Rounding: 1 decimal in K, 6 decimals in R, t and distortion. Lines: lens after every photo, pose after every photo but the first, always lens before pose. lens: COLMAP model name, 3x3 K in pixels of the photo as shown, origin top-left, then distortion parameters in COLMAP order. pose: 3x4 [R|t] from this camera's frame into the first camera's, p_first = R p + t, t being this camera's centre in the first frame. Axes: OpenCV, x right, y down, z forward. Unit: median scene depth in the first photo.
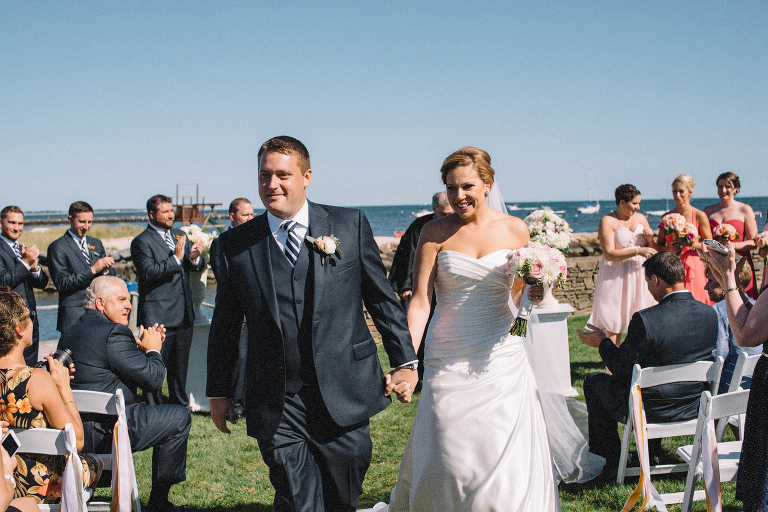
lens RADIAL K [[1109.7, 0, 386.3], [0, 1109.7, 258.4], [0, 0, 1]] dist [-0.056983, 0.000000]
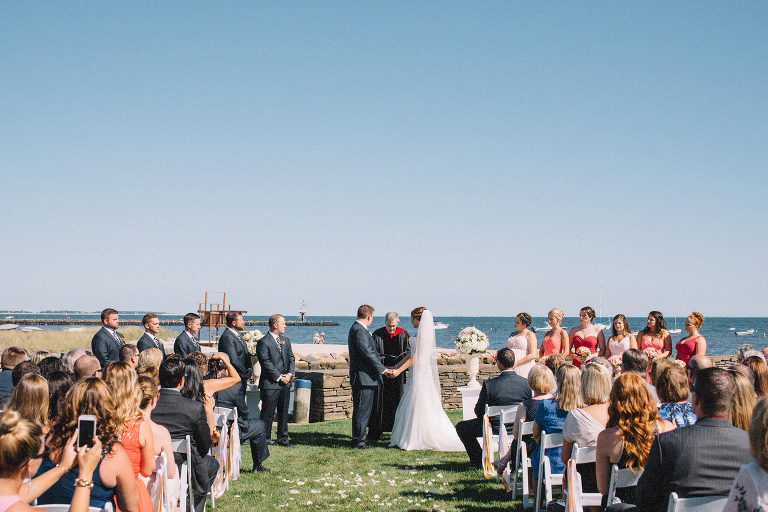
lens RADIAL K [[1109.7, 0, 384.1], [0, 1109.7, 256.7], [0, 0, 1]] dist [-0.056983, 0.000000]
pose [[0.999321, 0.031754, -0.018667, 0.011705], [-0.033485, 0.994303, -0.101198, 0.006903], [0.015347, 0.101754, 0.994691, -0.193331]]
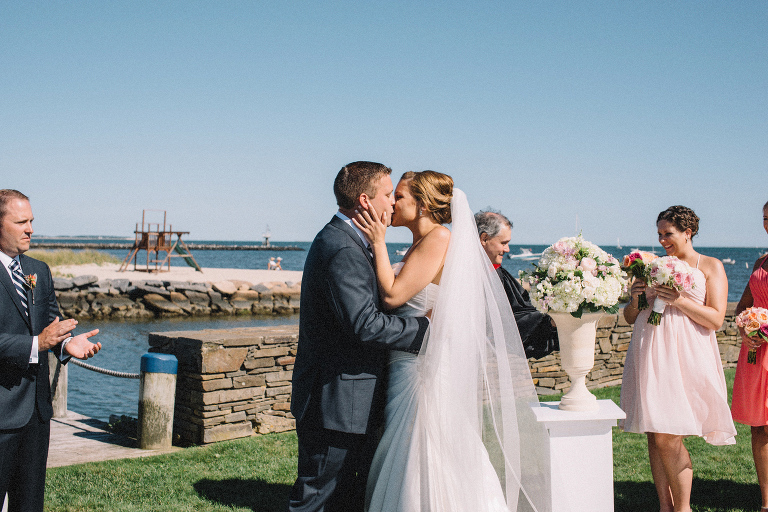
lens RADIAL K [[1109.7, 0, 381.6], [0, 1109.7, 255.3], [0, 0, 1]] dist [-0.056983, 0.000000]
pose [[0.999265, 0.036594, 0.011381, 0.010567], [-0.036157, 0.998678, -0.036530, -0.002898], [-0.012702, 0.036092, 0.999268, 0.128571]]
